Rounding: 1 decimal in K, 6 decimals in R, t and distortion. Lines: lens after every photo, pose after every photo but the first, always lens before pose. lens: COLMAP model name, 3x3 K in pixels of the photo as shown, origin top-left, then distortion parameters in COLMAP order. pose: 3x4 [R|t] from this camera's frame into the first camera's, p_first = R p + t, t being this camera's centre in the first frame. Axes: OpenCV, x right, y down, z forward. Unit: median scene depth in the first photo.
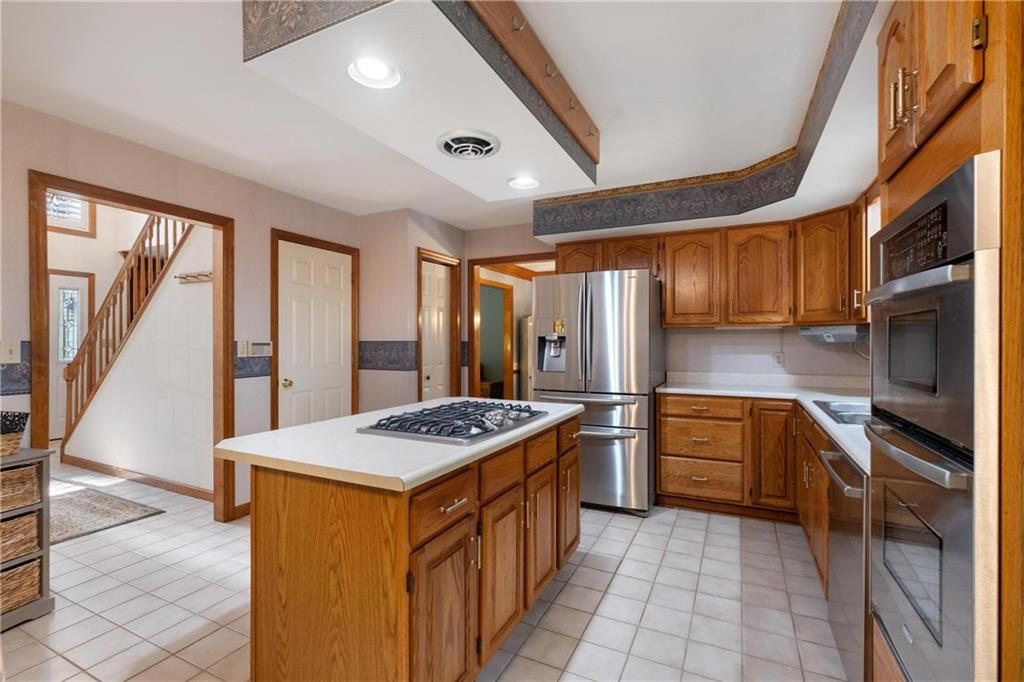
lens RADIAL K [[465.2, 0, 508.7], [0, 465.2, 342.7], [0, 0, 1]] dist [0.000774, 0.000429]
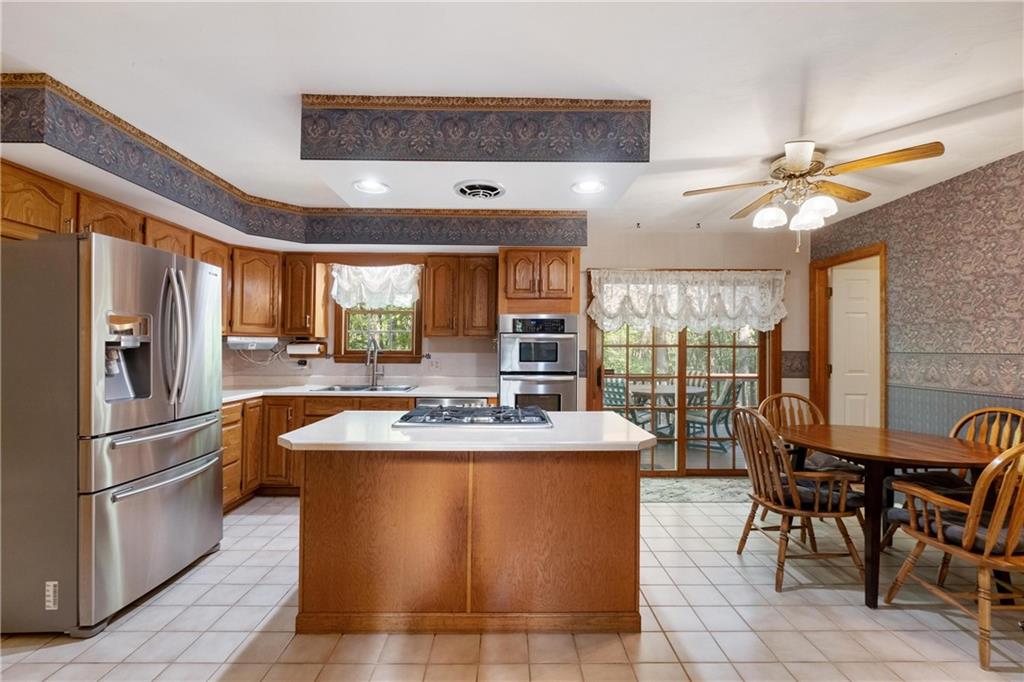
lens RADIAL K [[462.2, 0, 512.0], [0, 462.2, 341.0], [0, 0, 1]] dist [-0.000924, 0.000256]
pose [[-0.455903, 0.012628, 0.889940, -0.710258], [-0.000833, 0.999893, -0.014615, -0.006052], [-0.890029, -0.007404, -0.455844, 0.873134]]
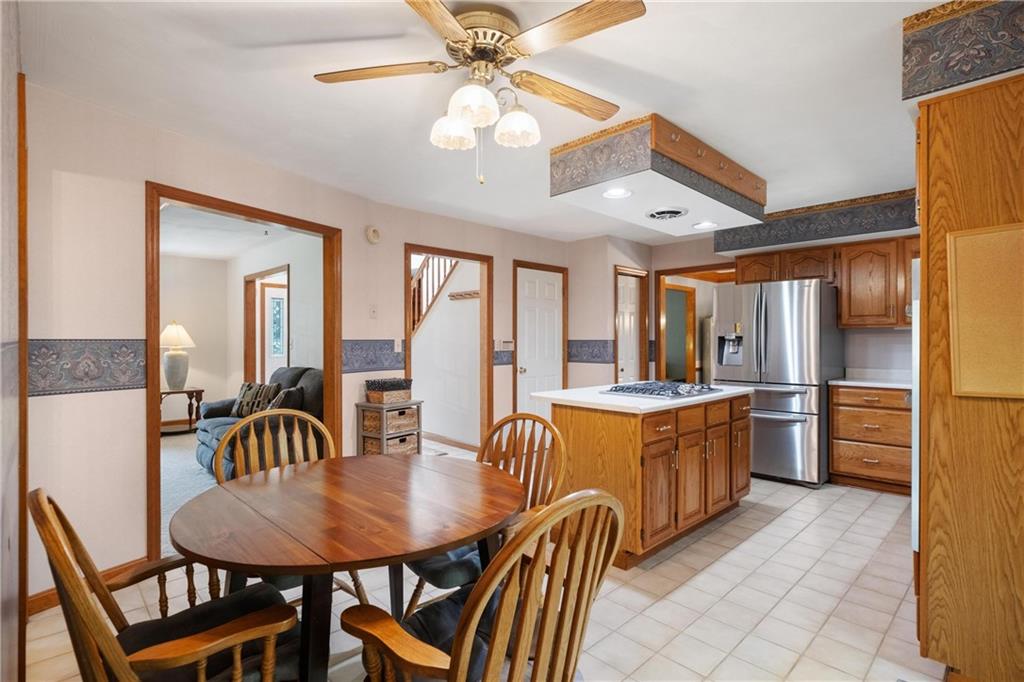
lens RADIAL K [[500.2, 0, 512.0], [0, 500.2, 341.0], [0, 0, 1]] dist [0.007109, 0.000509]
pose [[0.942859, 0.001039, -0.333191, -0.009506], [-0.001940, 0.999995, -0.002372, 0.003221], [0.333187, 0.002883, 0.942856, -0.441048]]
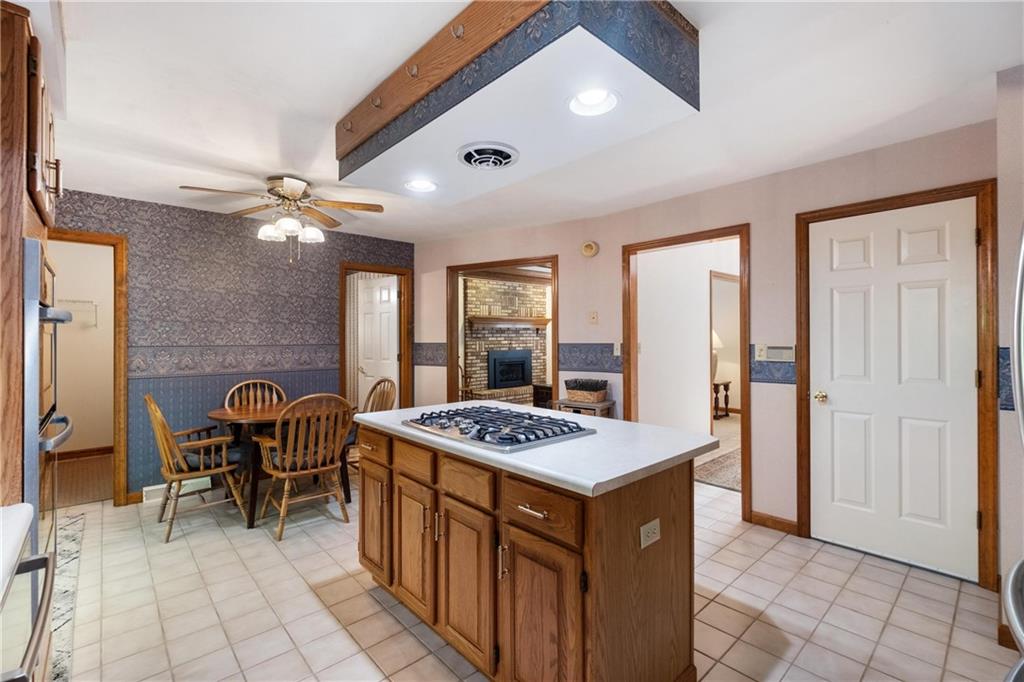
lens RADIAL K [[451.5, 0, 507.4], [0, 451.5, 336.9], [0, 0, 1]] dist [-0.000274, -0.000036]
pose [[-0.367074, -0.002442, -0.930188, 0.485428], [-0.000511, 0.999997, -0.002424, -0.016294], [0.930192, -0.000415, -0.367074, 0.830282]]
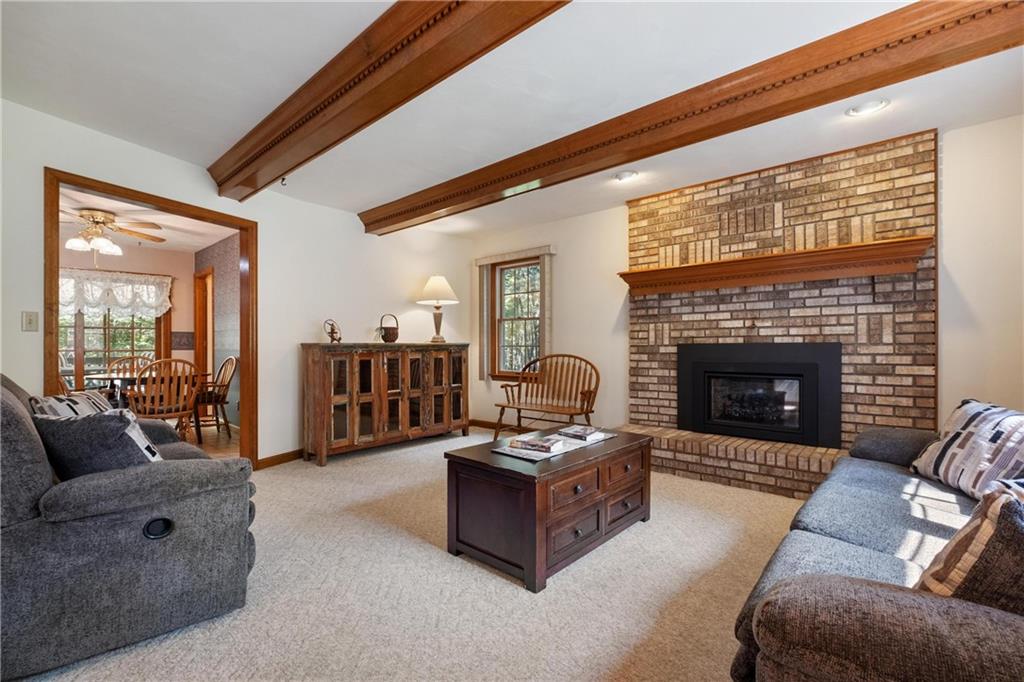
lens RADIAL K [[453.5, 0, 510.5], [0, 453.5, 343.0], [0, 0, 1]] dist [-0.001193, -0.000081]
pose [[-0.963264, 0.001777, 0.268550, -1.766485], [0.001888, 0.999998, 0.000155, 0.053315], [-0.268549, 0.000656, -0.963266, 1.034942]]
